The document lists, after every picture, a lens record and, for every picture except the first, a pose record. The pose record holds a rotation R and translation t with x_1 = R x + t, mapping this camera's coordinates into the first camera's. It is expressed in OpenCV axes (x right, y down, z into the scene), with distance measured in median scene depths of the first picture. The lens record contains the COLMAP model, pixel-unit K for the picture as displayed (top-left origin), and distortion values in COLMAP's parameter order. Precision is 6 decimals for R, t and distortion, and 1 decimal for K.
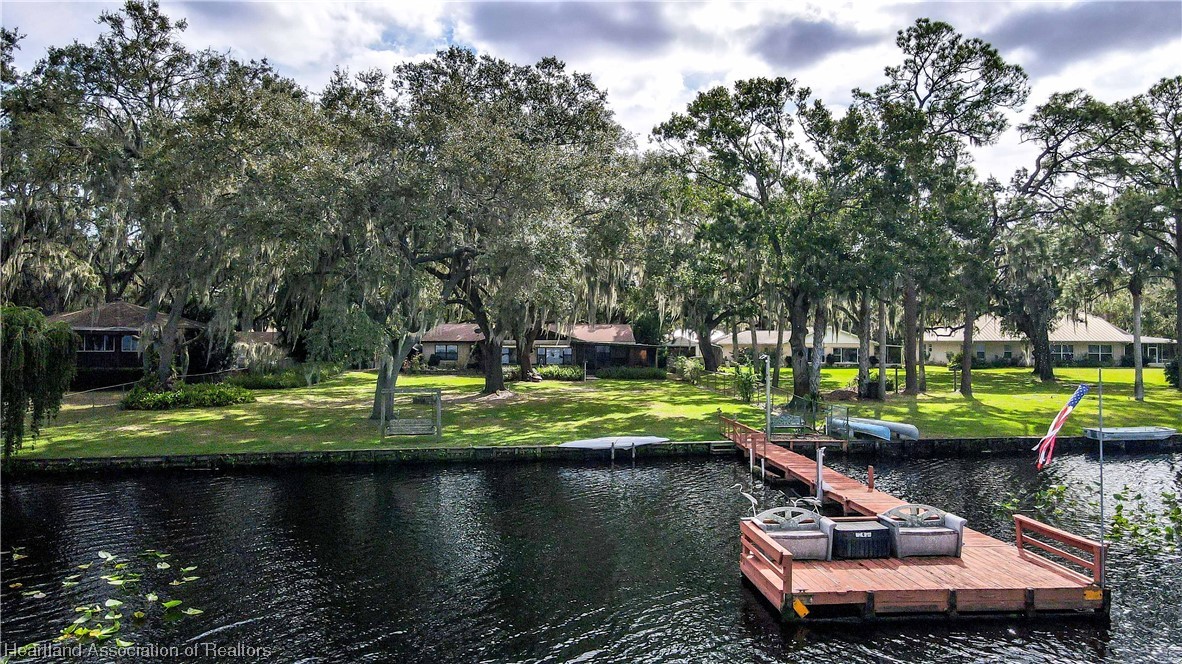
lens RADIAL K [[851.1, 0, 590.6], [0, 851.1, 333.2], [0, 0, 1]] dist [0.000323, 0.000023]
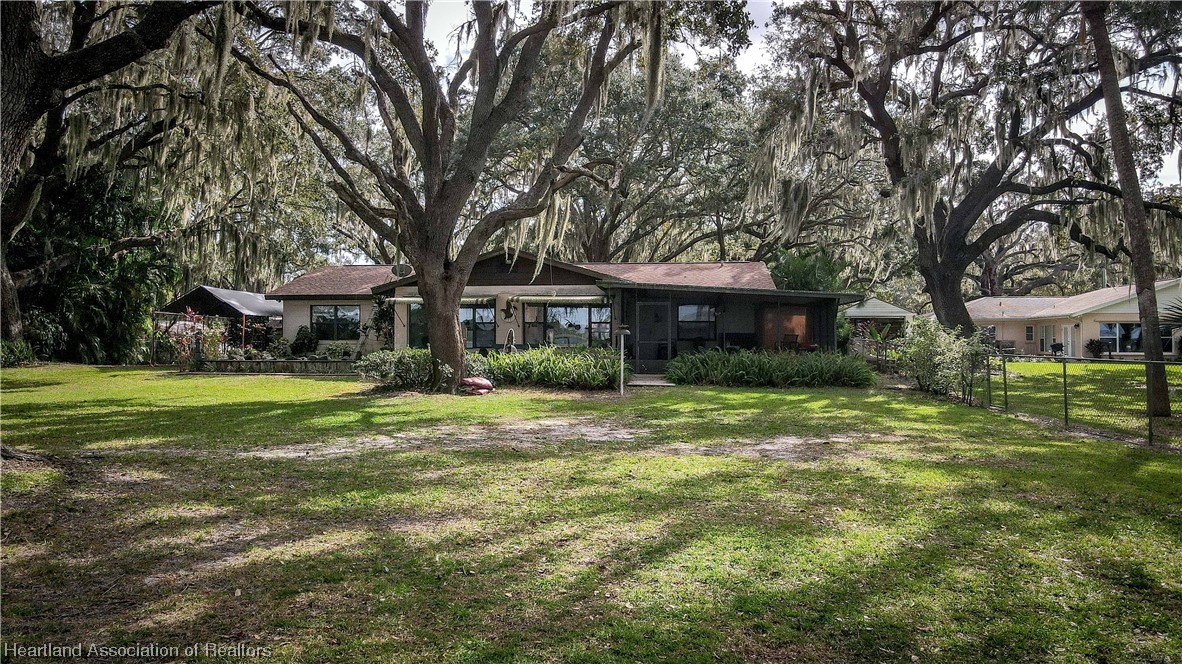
lens RADIAL K [[851.1, 0, 592.0], [0, 851.1, 333.4], [0, 0, 1]] dist [0.000323, 0.000023]
pose [[0.987540, -0.005963, -0.157253, 0.032500], [0.005677, 0.999981, -0.002263, 0.033644], [0.157264, 0.001342, 0.987556, 0.658124]]
